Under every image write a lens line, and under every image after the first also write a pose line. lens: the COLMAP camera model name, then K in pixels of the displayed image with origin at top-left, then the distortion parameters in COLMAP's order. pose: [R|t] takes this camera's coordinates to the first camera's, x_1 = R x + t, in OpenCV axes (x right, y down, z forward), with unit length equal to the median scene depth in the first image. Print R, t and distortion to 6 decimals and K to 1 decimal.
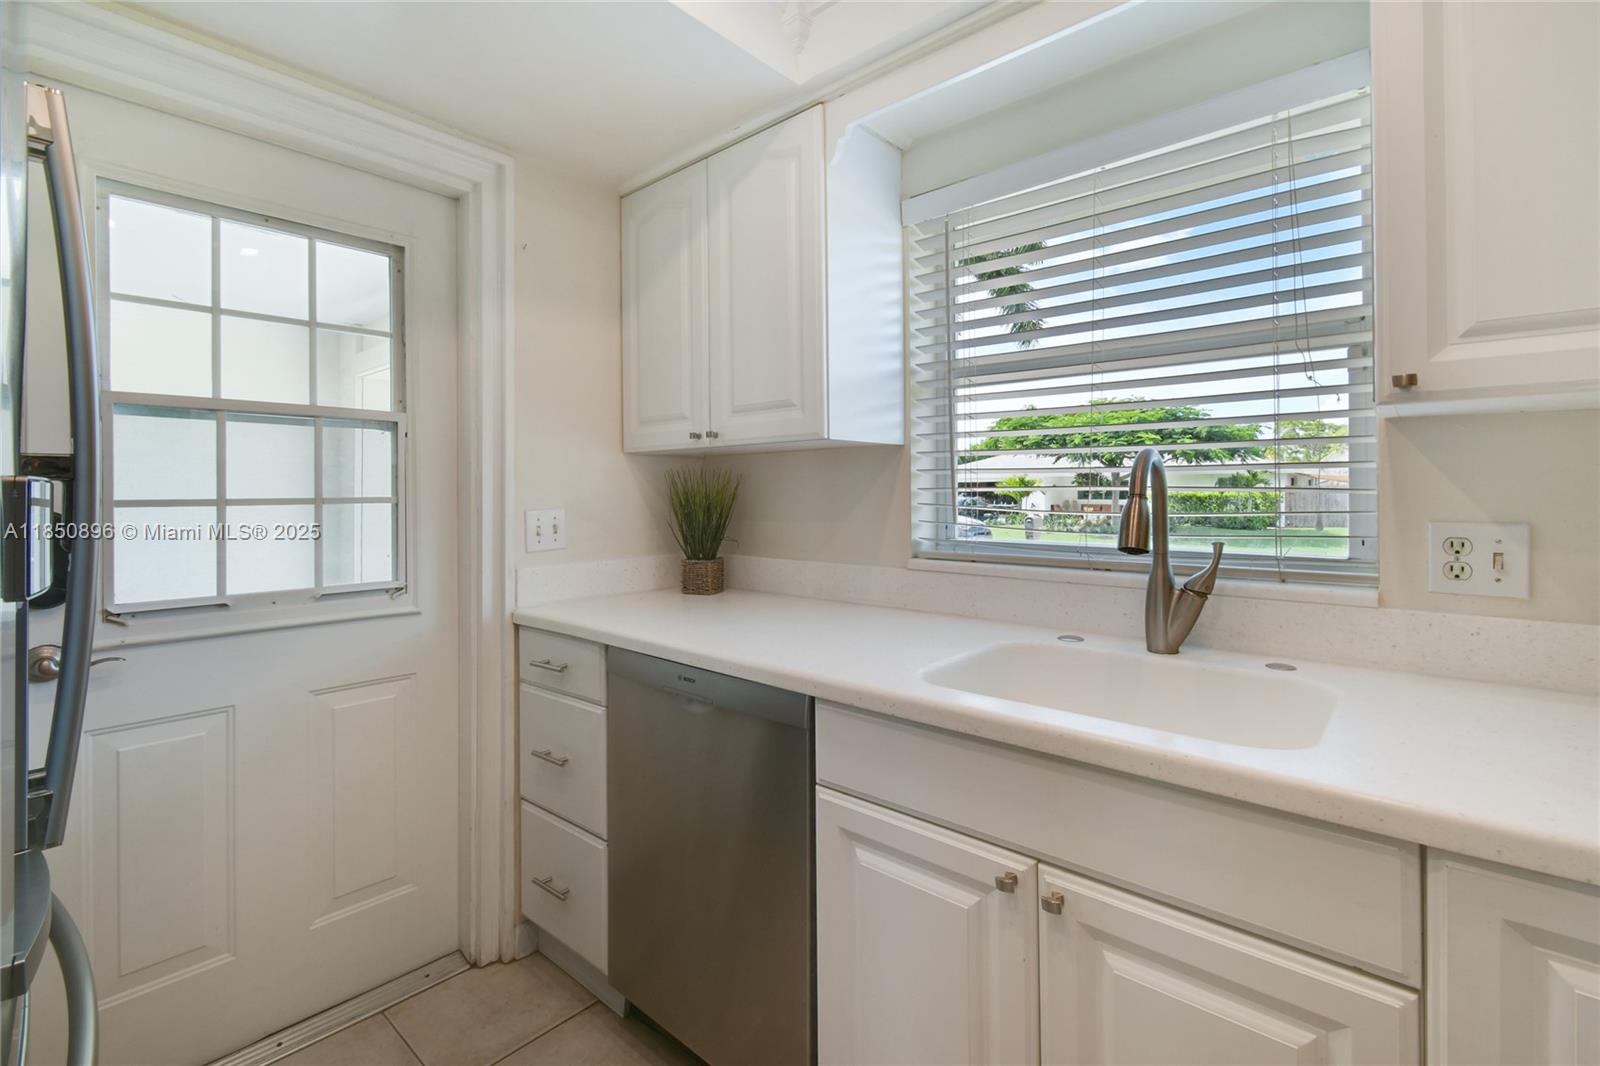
lens RADIAL K [[717.2, 0, 796.2], [0, 717.2, 491.4], [0, 0, 1]] dist [0.000707, 0.000053]
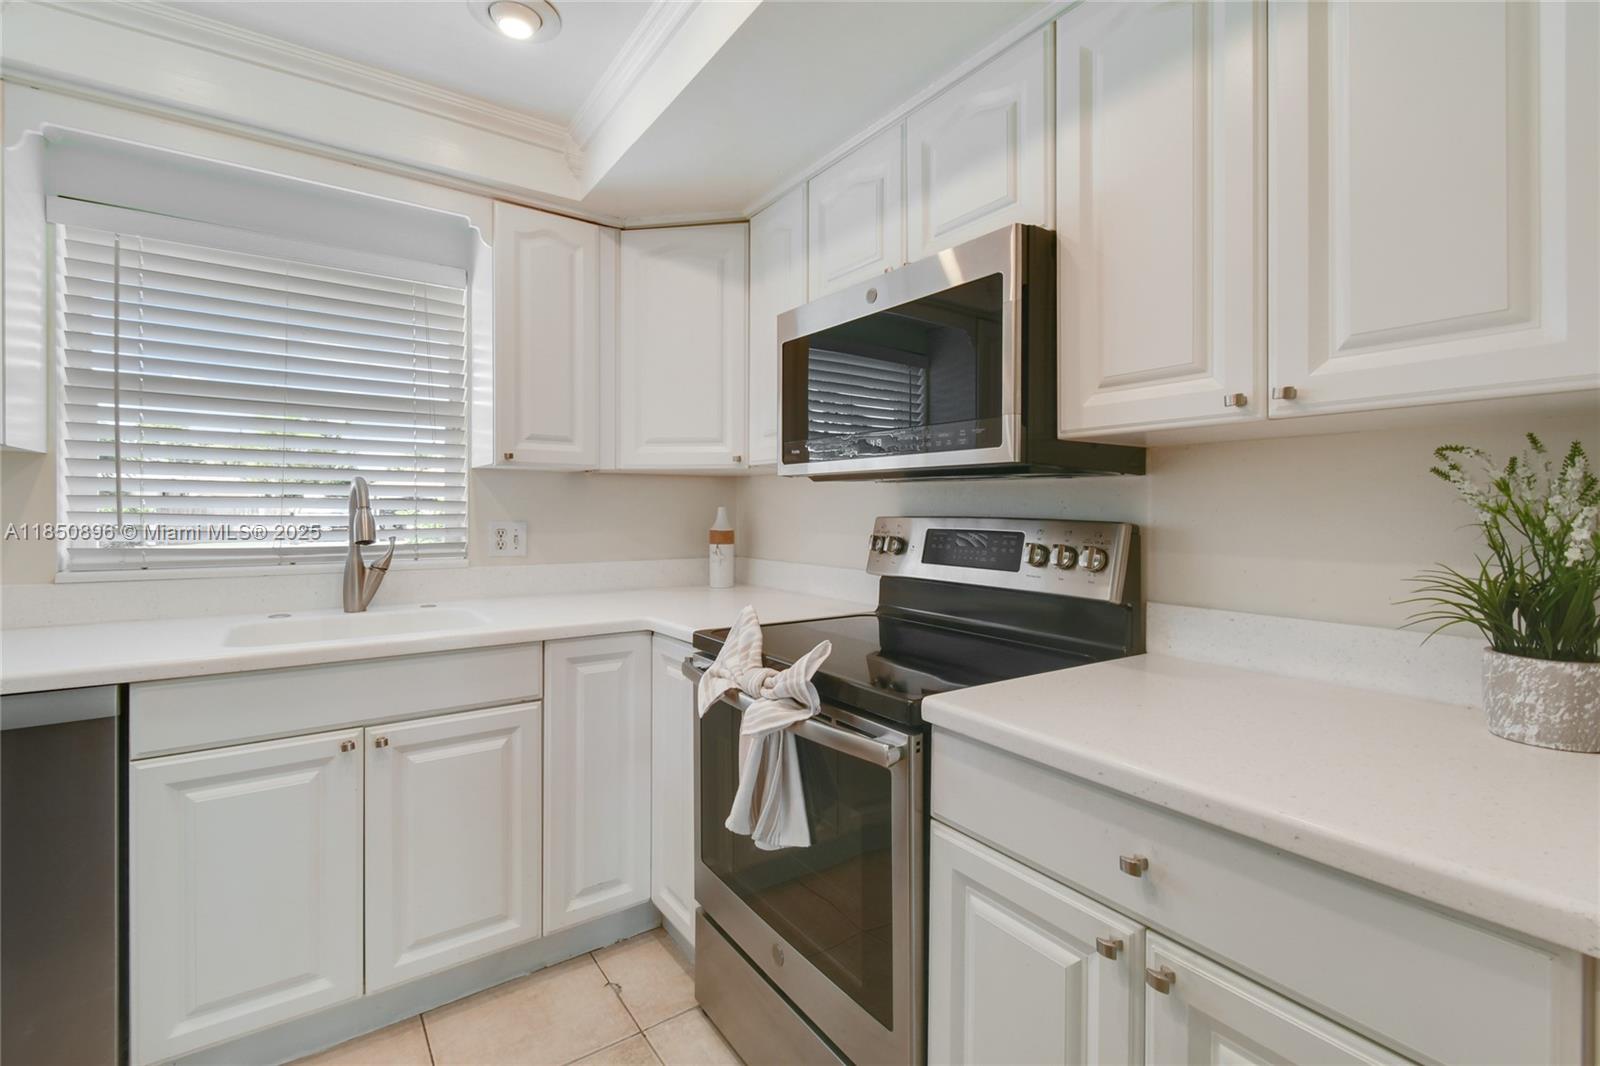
lens RADIAL K [[703.1, 0, 806.6], [0, 703.1, 511.1], [0, 0, 1]] dist [0.003451, 0.000534]
pose [[0.209966, 0.003030, 0.977704, -0.878154], [-0.005693, 0.999982, -0.001877, 0.011912], [-0.977692, -0.005172, 0.209980, -0.285695]]
